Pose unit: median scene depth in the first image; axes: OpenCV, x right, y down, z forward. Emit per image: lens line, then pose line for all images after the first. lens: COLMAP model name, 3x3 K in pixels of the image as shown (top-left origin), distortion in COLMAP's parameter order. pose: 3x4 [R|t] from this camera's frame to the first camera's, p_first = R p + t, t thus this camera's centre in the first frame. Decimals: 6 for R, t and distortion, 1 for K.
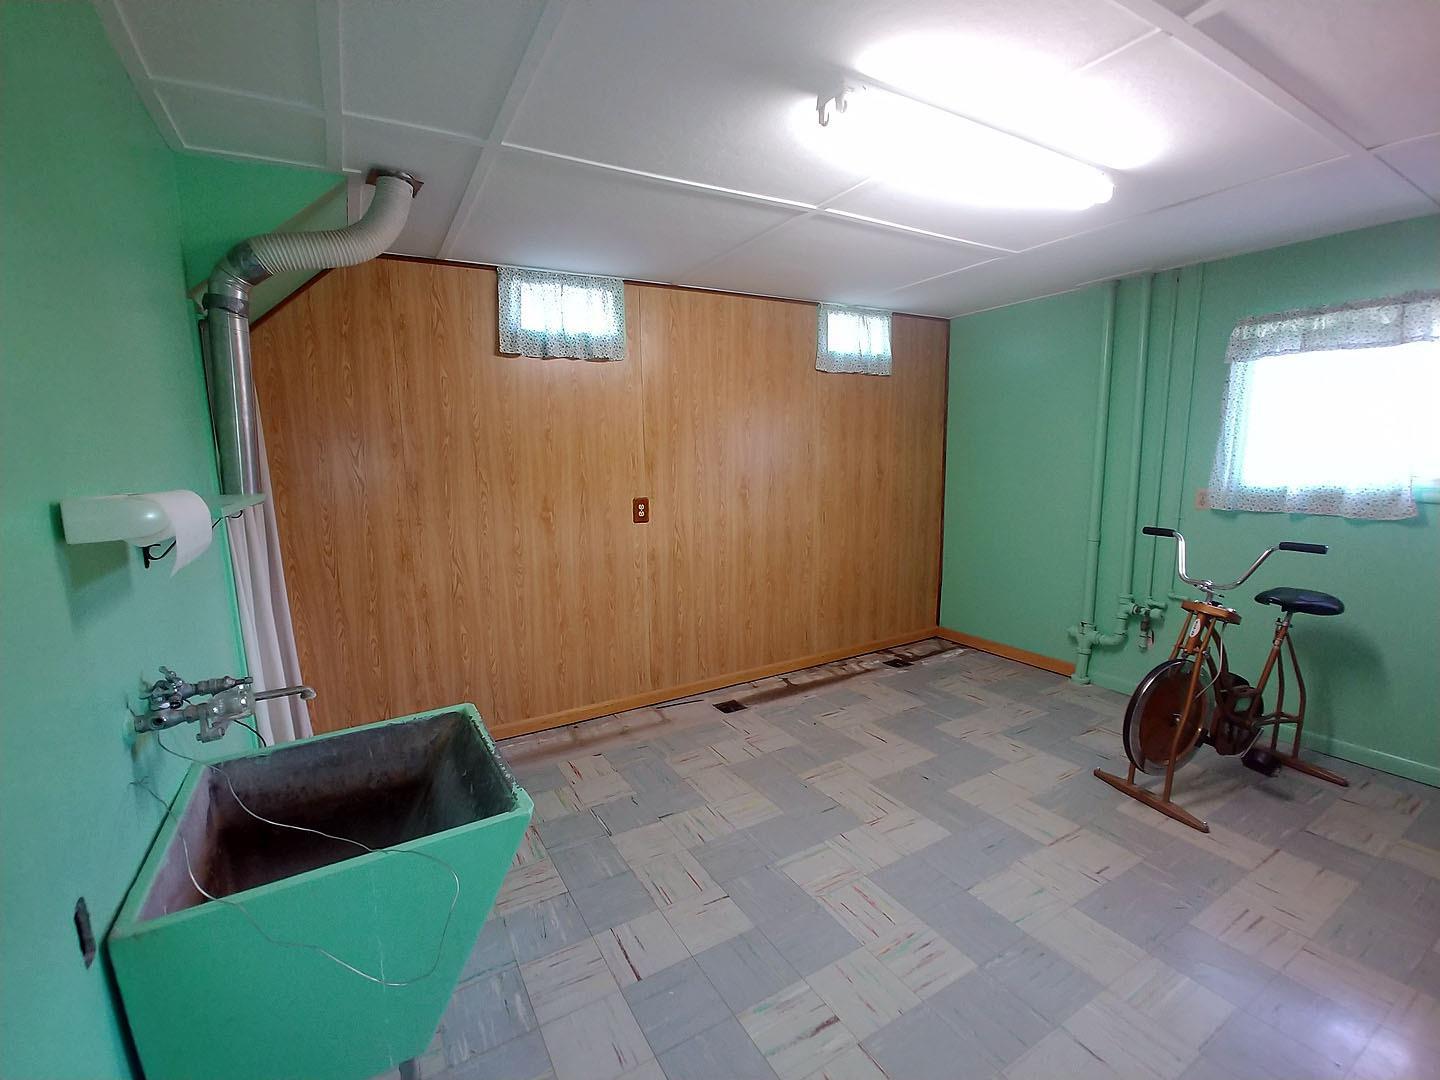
lens RADIAL K [[614.9, 0, 706.7], [0, 614.9, 542.7], [0, 0, 1]] dist [-0.020322, -0.000122]
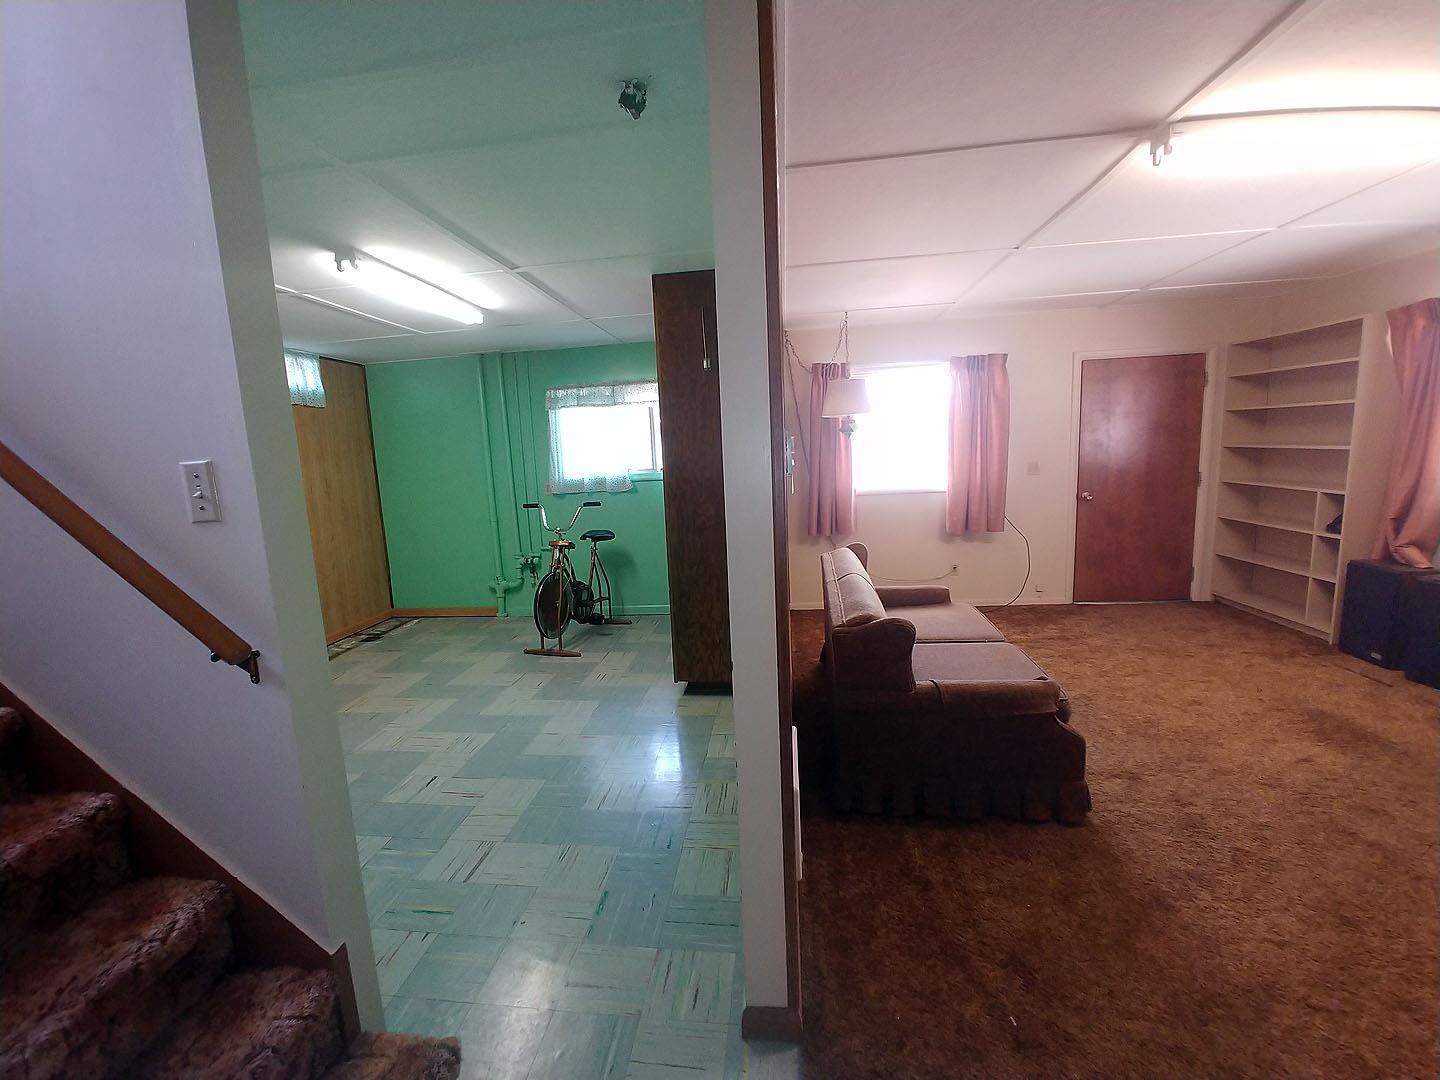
lens RADIAL K [[614.9, 0, 711.6], [0, 614.9, 547.6], [0, 0, 1]] dist [-0.020322, -0.000122]
pose [[0.579153, -0.129315, 0.804897, -0.376047], [0.157669, 0.986464, 0.045037, 0.098630], [-0.799827, 0.100824, 0.591703, -0.431534]]
